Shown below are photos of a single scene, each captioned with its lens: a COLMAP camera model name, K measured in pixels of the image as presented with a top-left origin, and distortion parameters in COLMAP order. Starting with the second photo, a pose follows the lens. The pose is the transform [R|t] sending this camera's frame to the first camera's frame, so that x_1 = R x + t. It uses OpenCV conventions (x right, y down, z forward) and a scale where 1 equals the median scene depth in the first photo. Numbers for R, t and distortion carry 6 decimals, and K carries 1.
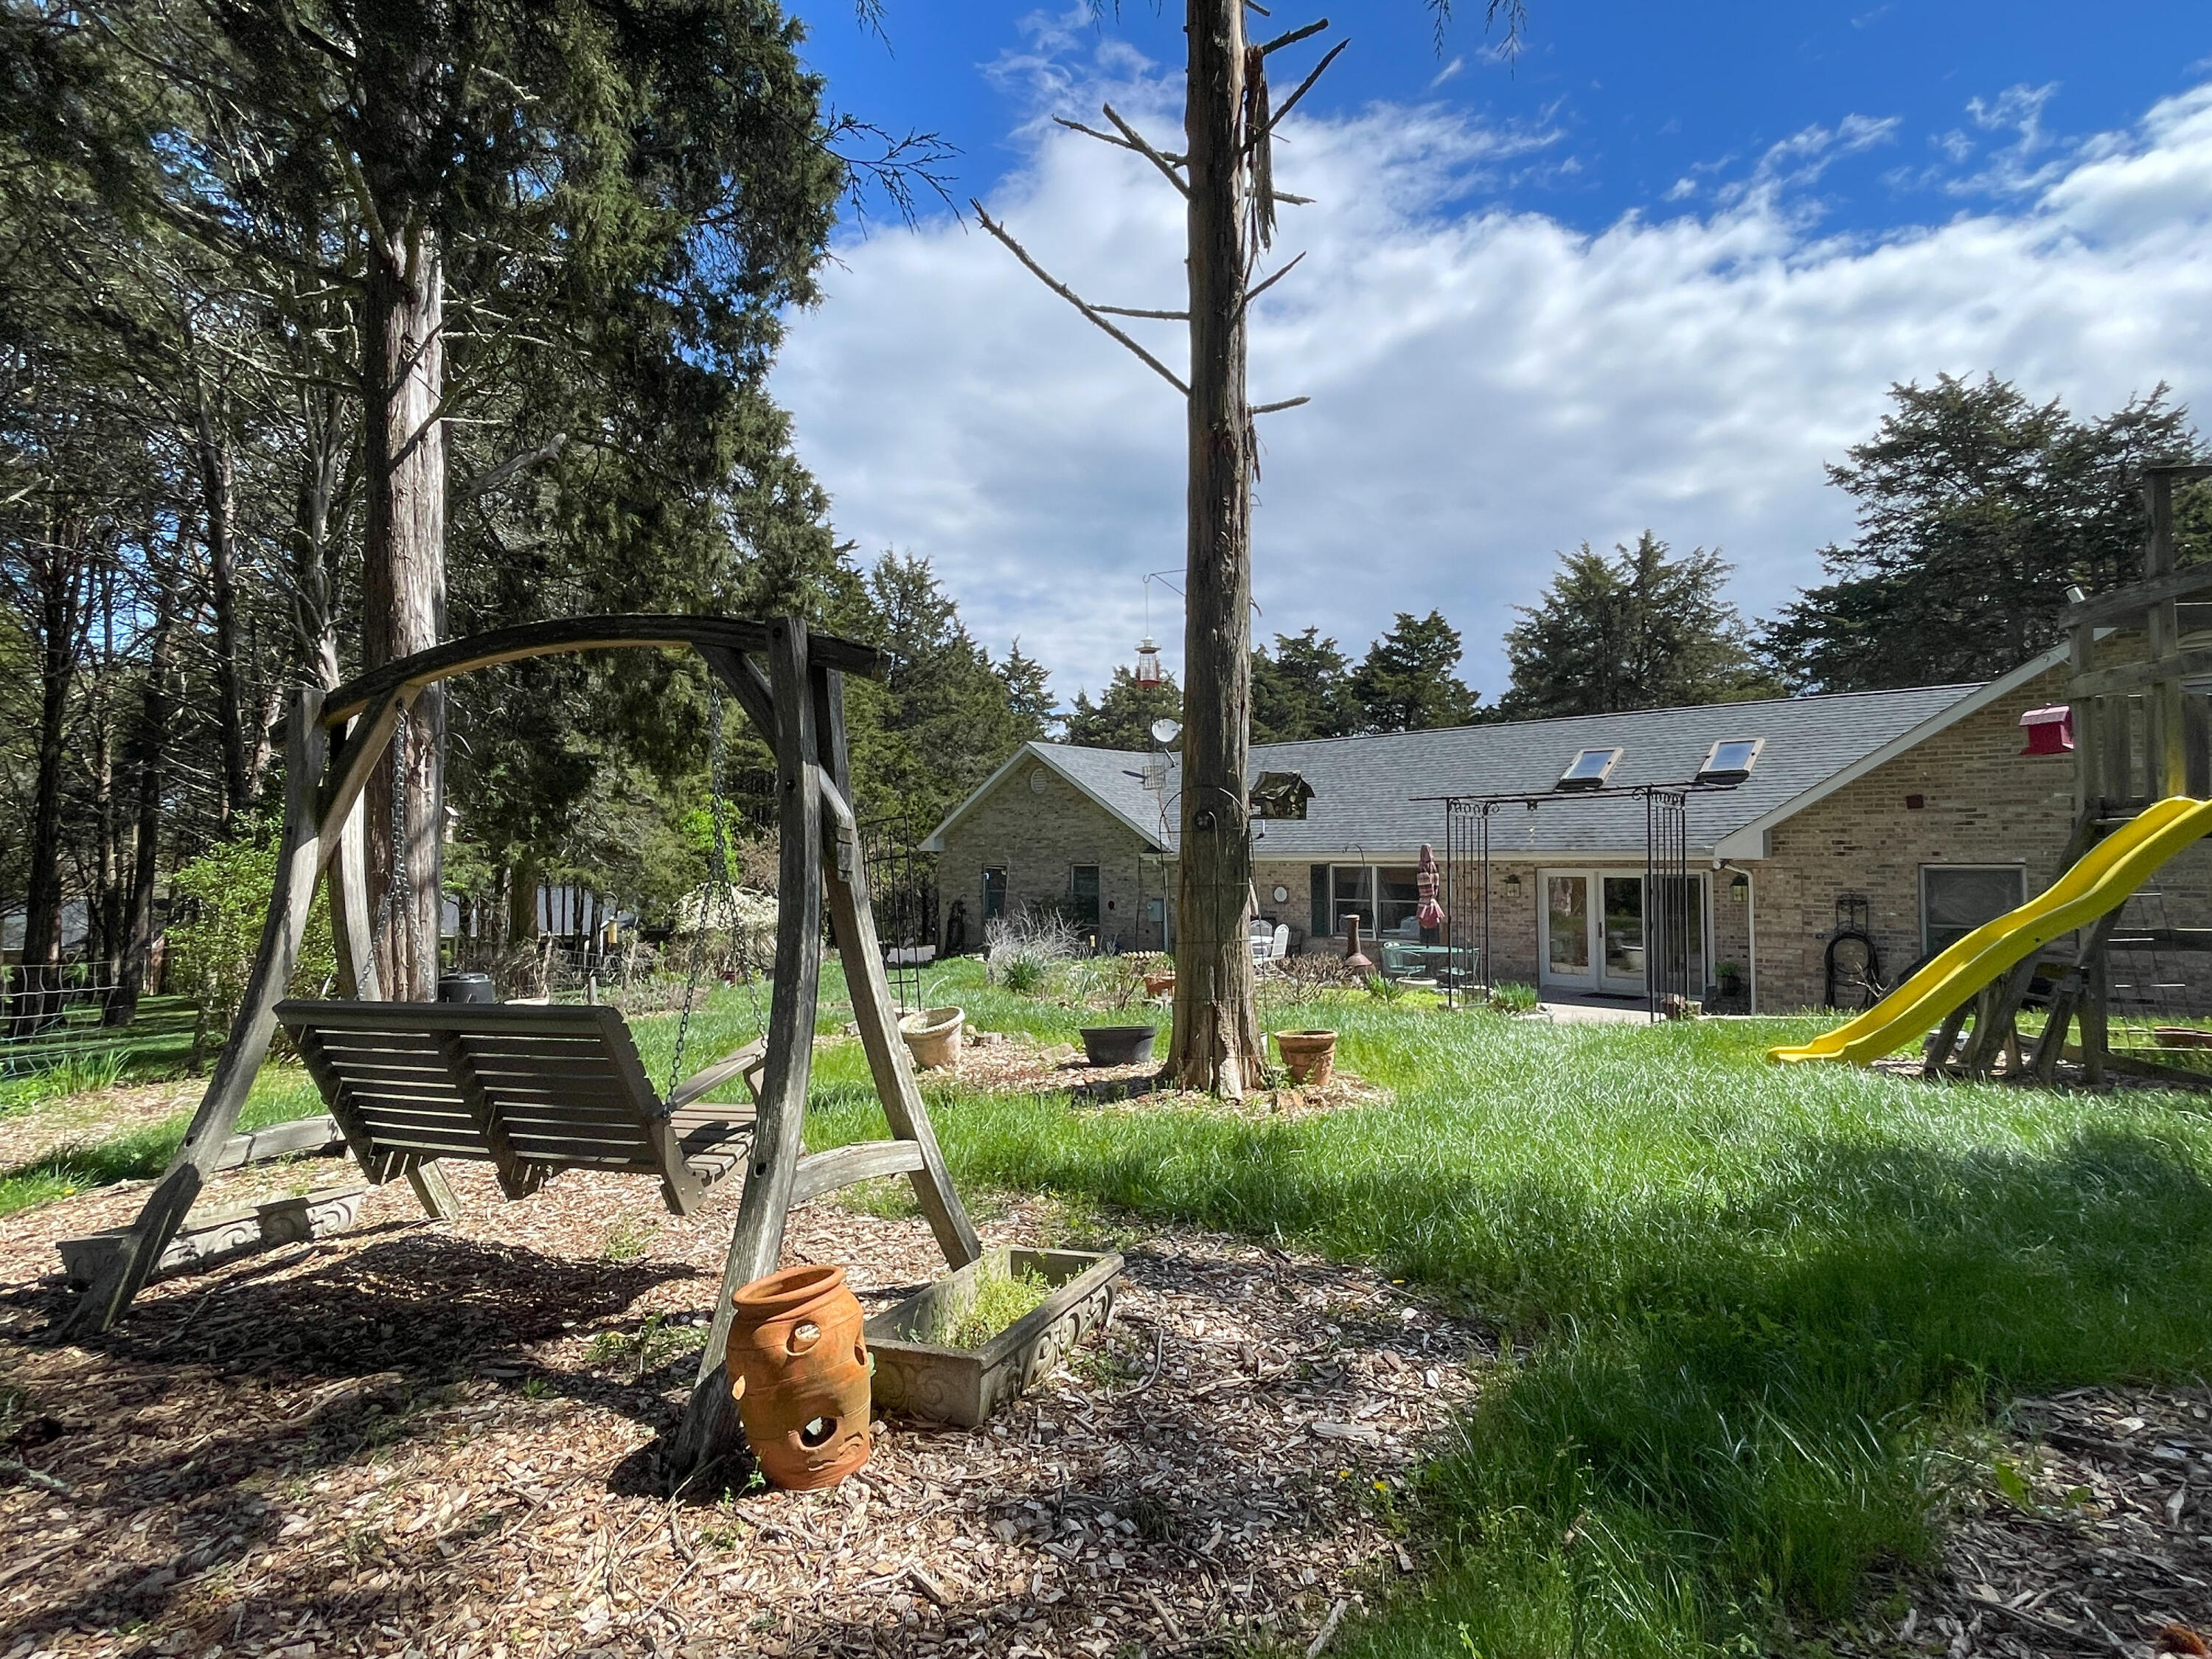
lens RADIAL K [[1169.2, 0, 1106.0], [0, 1169.2, 829.5], [0, 0, 1]] dist [-0.029372, 0.000030]
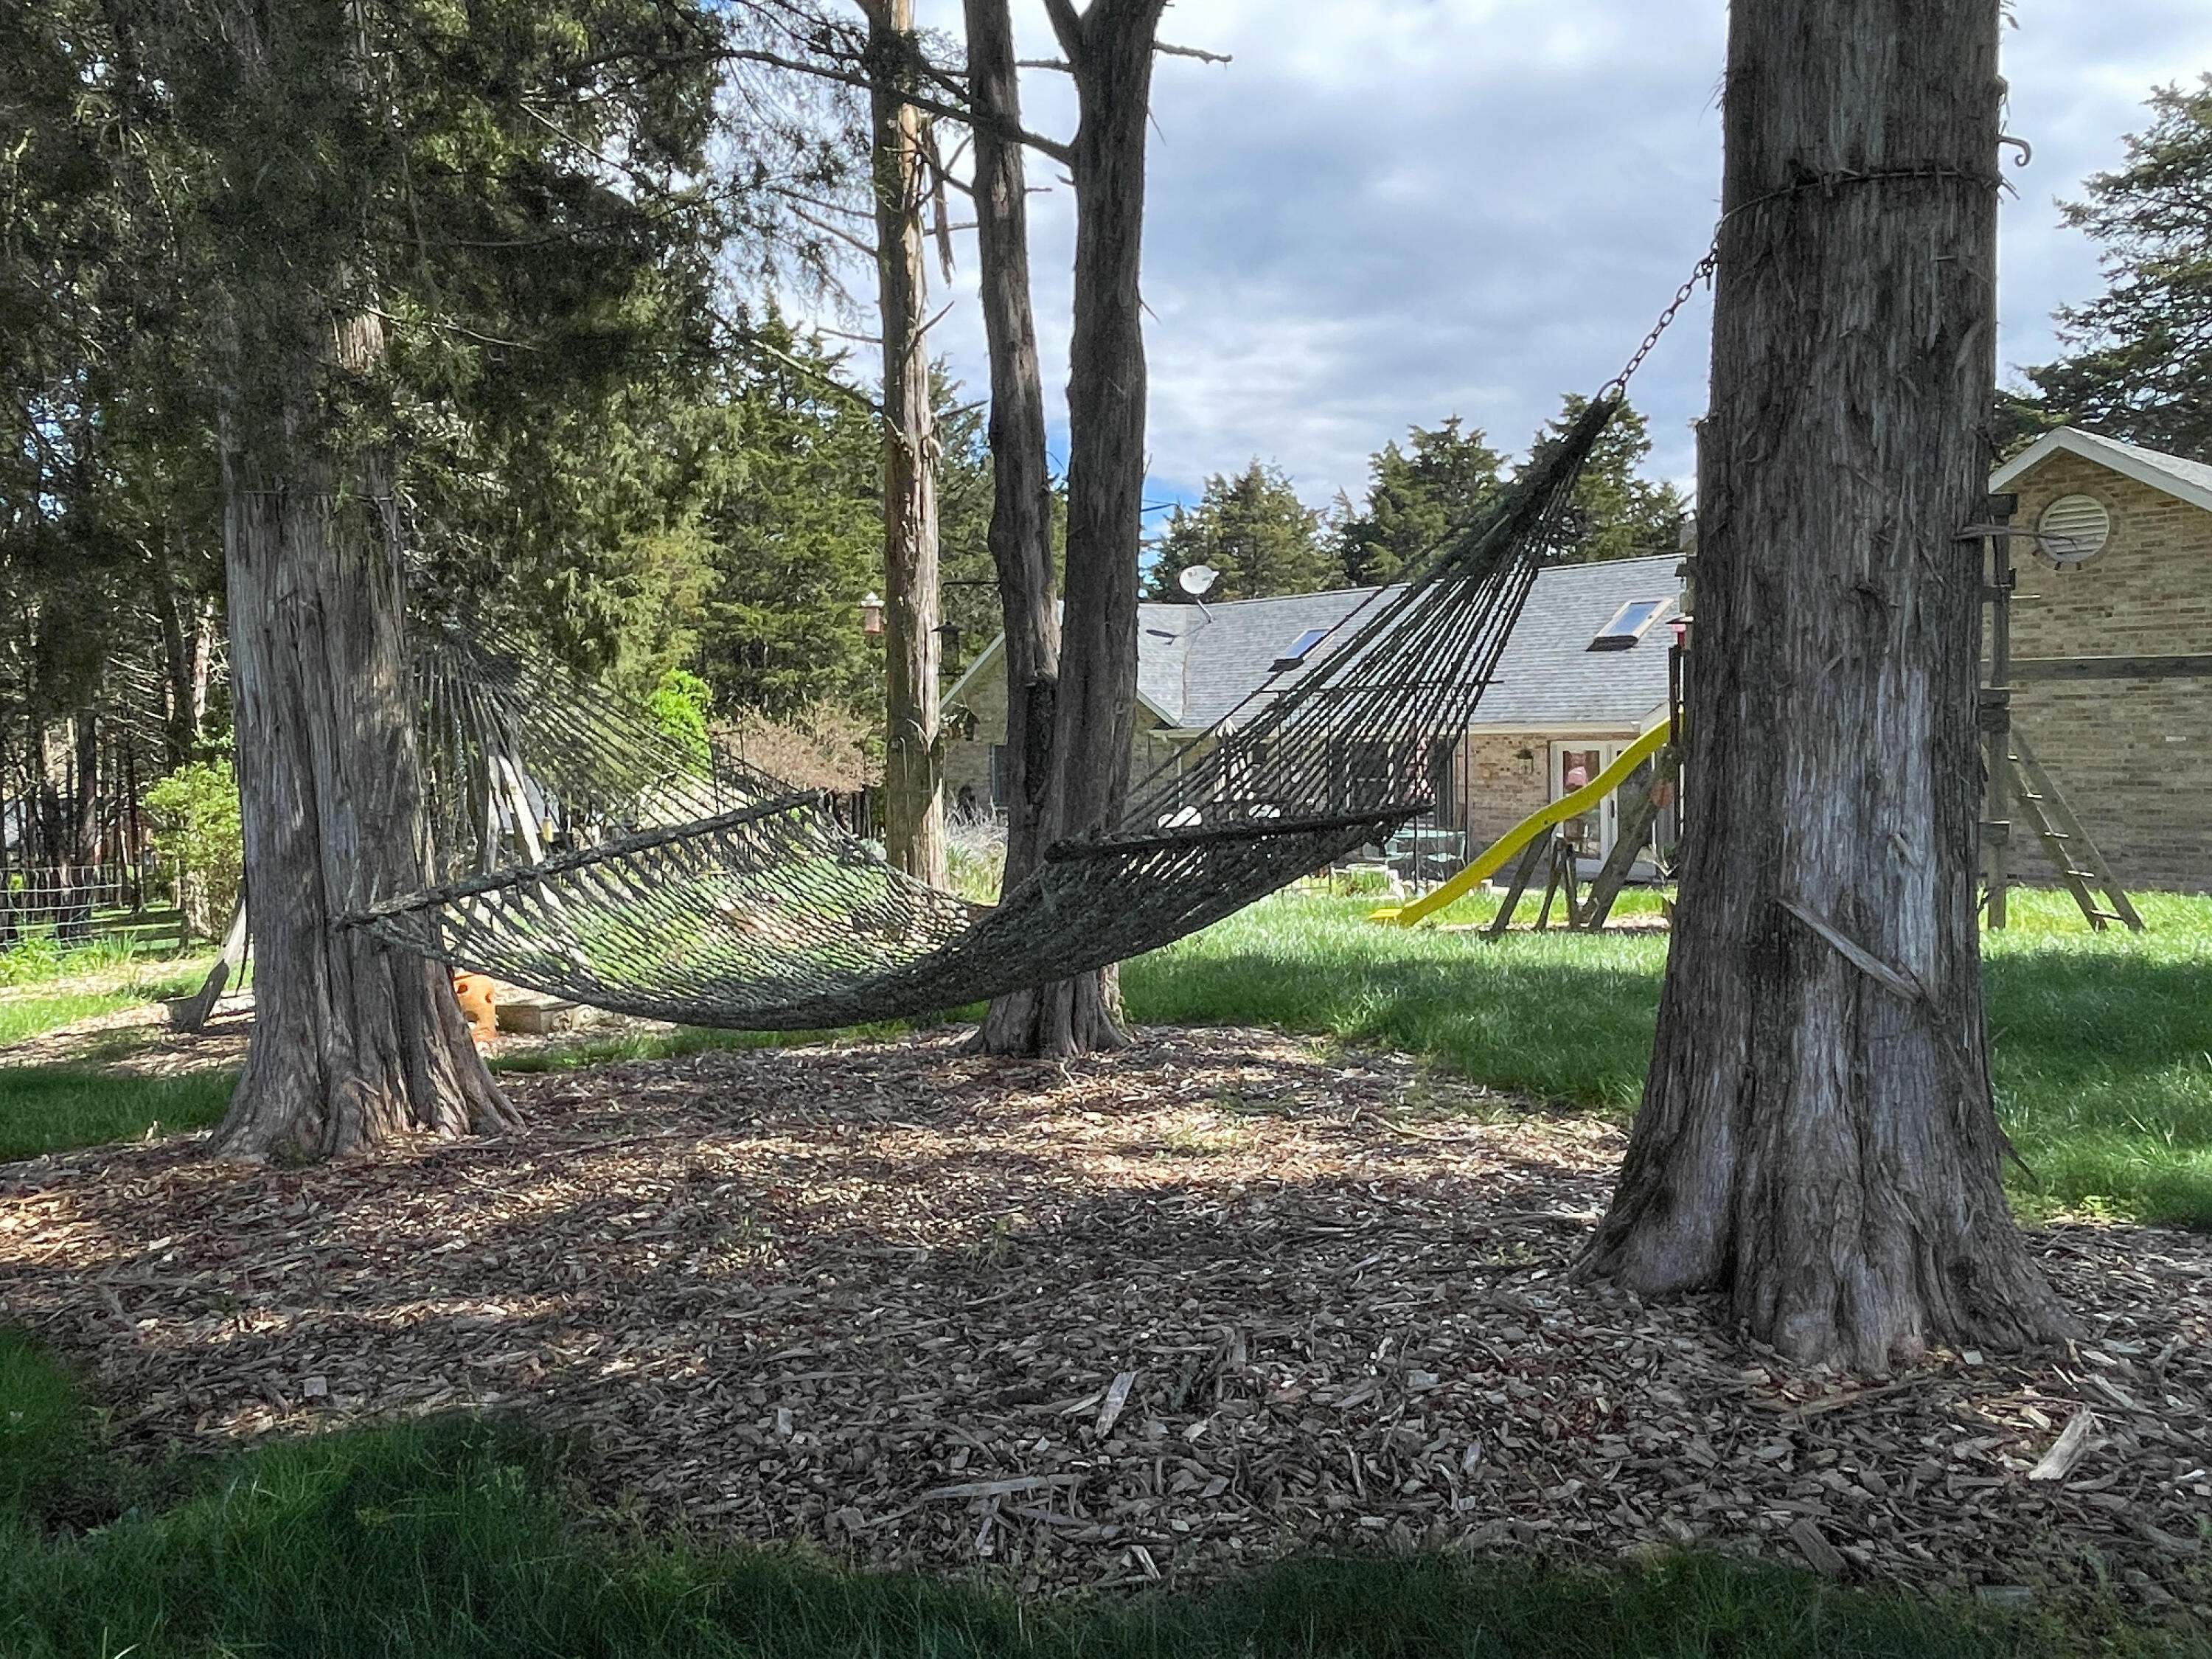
lens RADIAL K [[1600.2, 0, 1106.0], [0, 1600.2, 829.5], [0, 0, 1]] dist [-0.010451, -0.005264]
pose [[0.993491, -0.012569, -0.113219, 0.107830], [0.023666, 0.994983, 0.097208, -0.016895], [0.111429, -0.099255, 0.988803, -0.160045]]
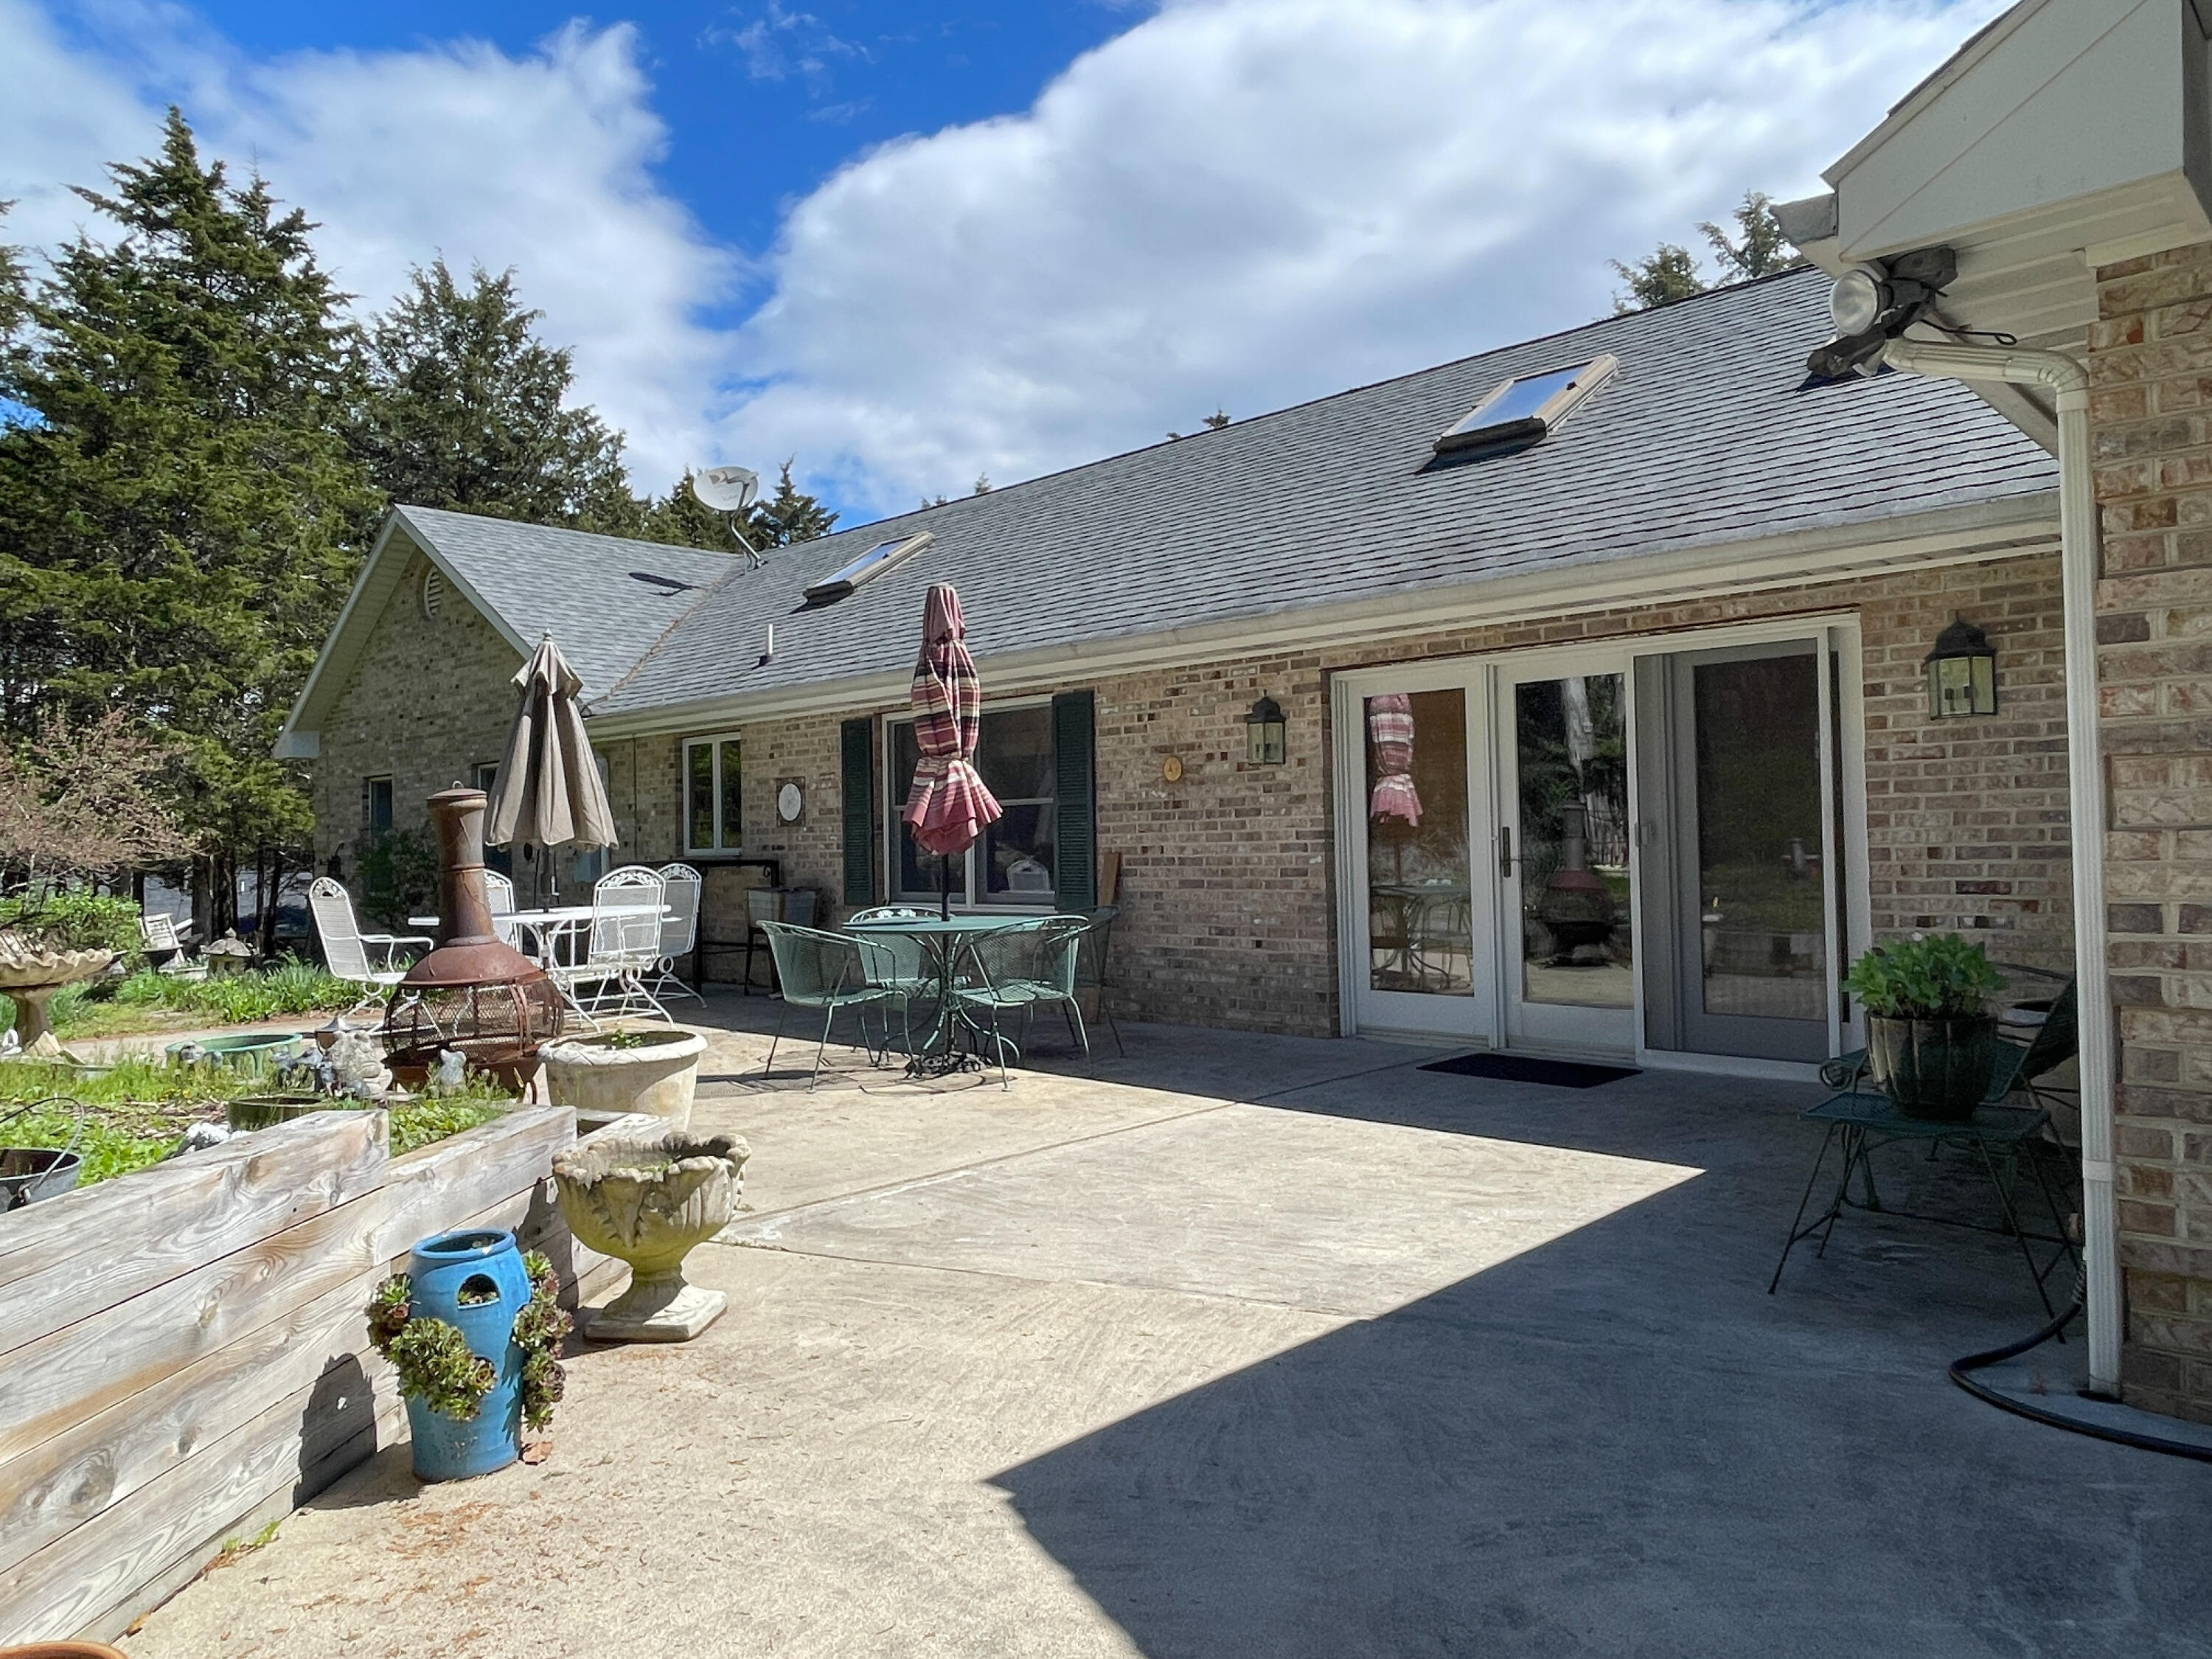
lens RADIAL K [[1485.7, 0, 1106.0], [0, 1485.7, 829.5], [0, 0, 1]] dist [0.052066, 0.000028]
pose [[0.999936, -0.011240, -0.001391, 0.194808], [0.011261, 0.999794, 0.016858, 0.043936], [0.001201, -0.016872, 0.999857, 0.370240]]
